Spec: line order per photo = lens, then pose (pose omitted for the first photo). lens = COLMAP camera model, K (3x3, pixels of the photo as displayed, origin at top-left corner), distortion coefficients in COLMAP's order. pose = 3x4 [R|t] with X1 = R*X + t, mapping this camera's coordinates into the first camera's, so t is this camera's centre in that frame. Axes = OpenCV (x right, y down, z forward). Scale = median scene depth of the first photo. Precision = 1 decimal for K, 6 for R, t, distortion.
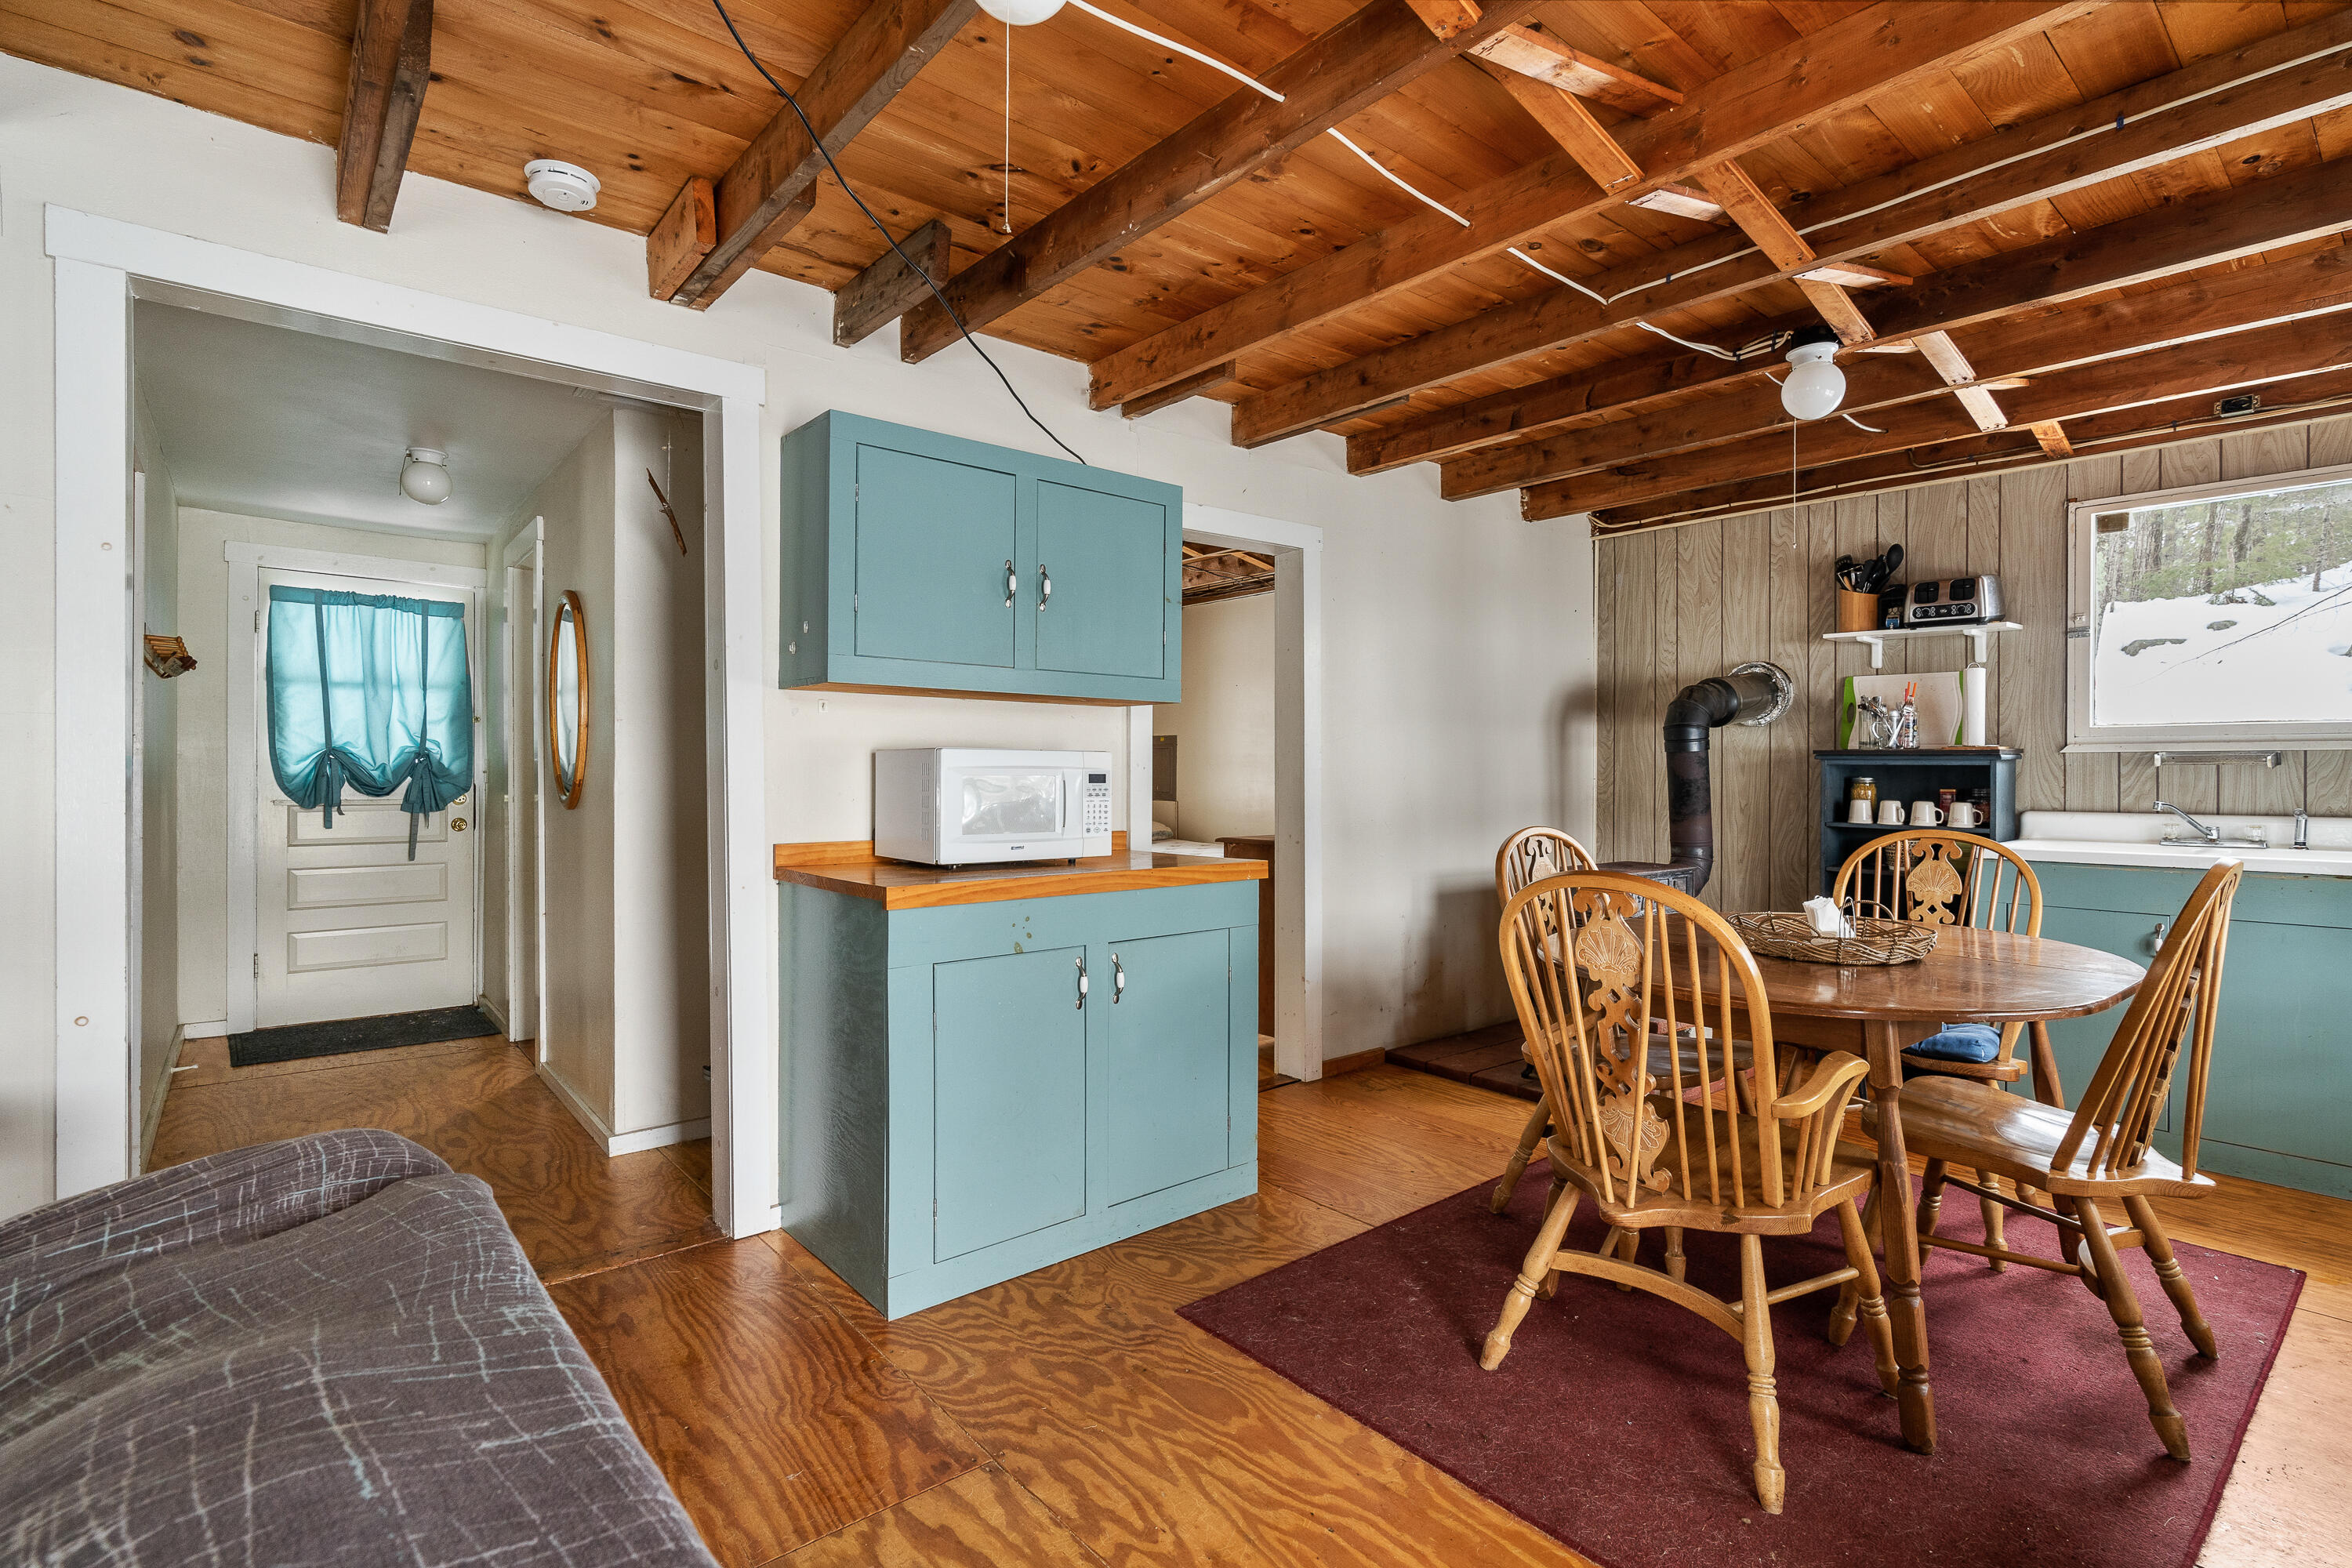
lens RADIAL K [[1088.1, 0, 1182.8], [0, 1088.1, 770.8], [0, 0, 1]] dist [0.002488, 0.001659]
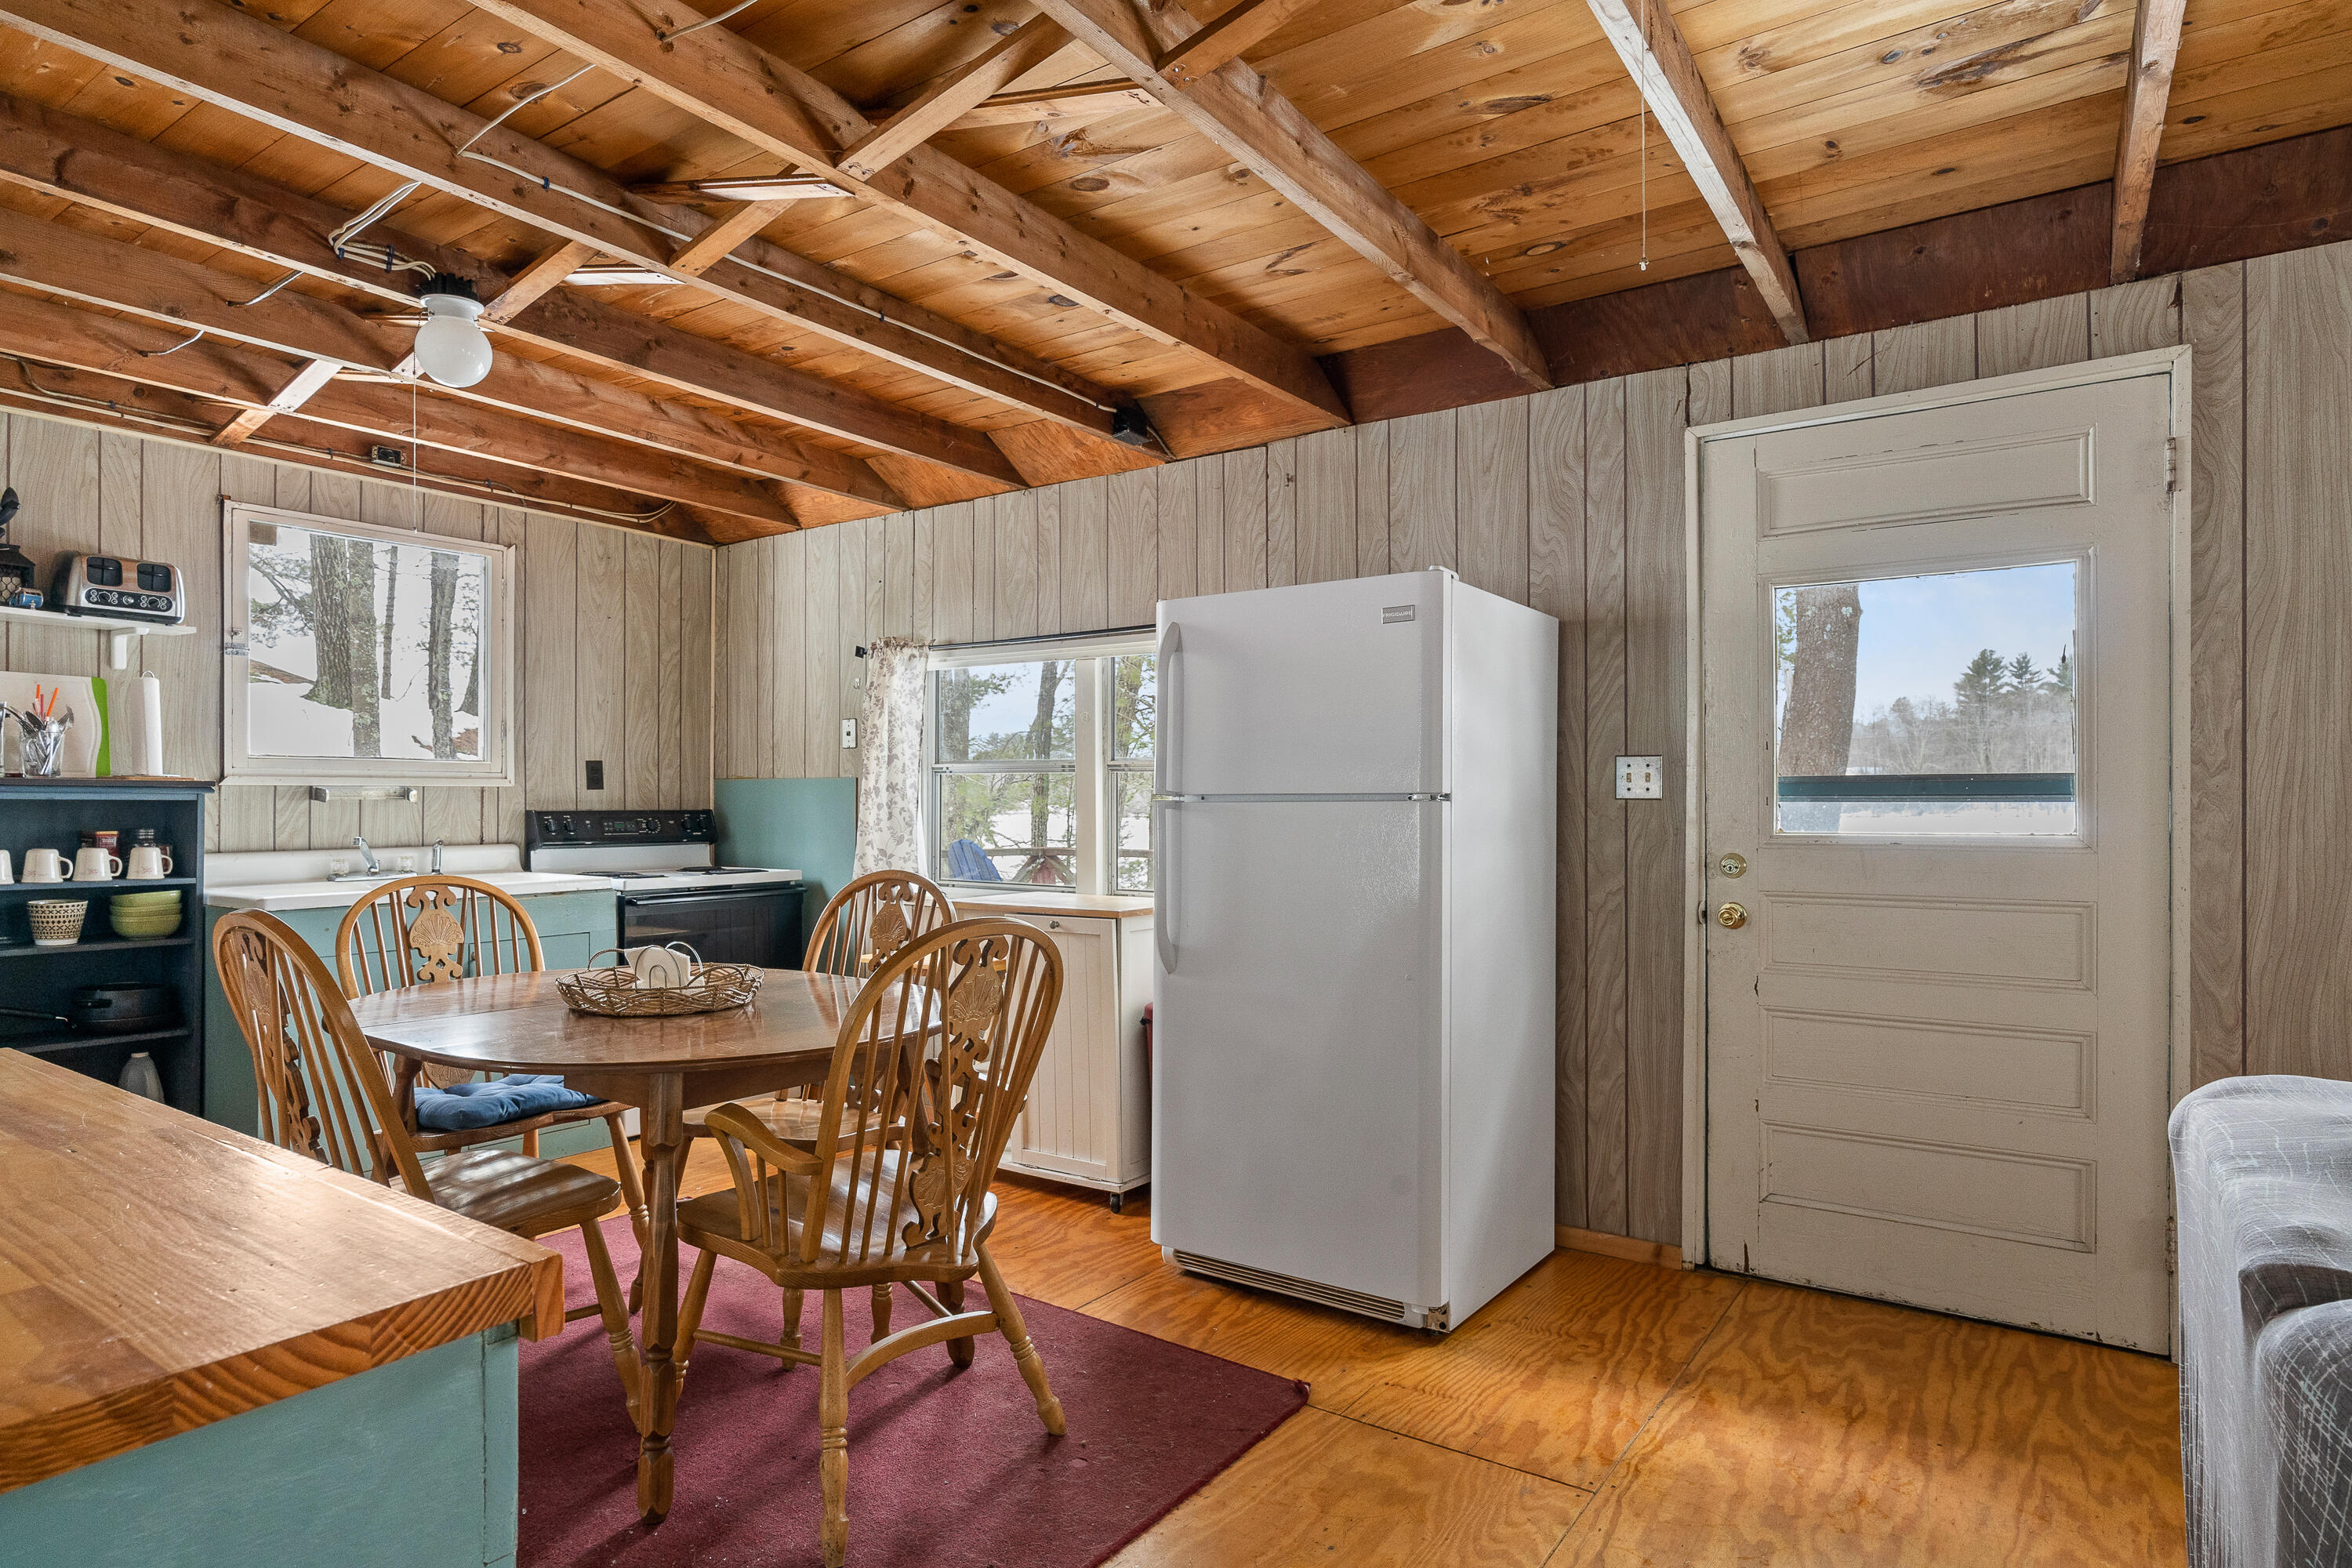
lens RADIAL K [[1370.8, 0, 1063.3], [0, 1370.8, 797.5], [0, 0, 1]] dist [-0.003578, 0.001208]
pose [[-0.223003, -0.002474, 0.974815, -0.390644], [0.000106, 0.999997, 0.002562, -0.009305], [-0.974818, 0.000674, -0.223002, 0.565772]]
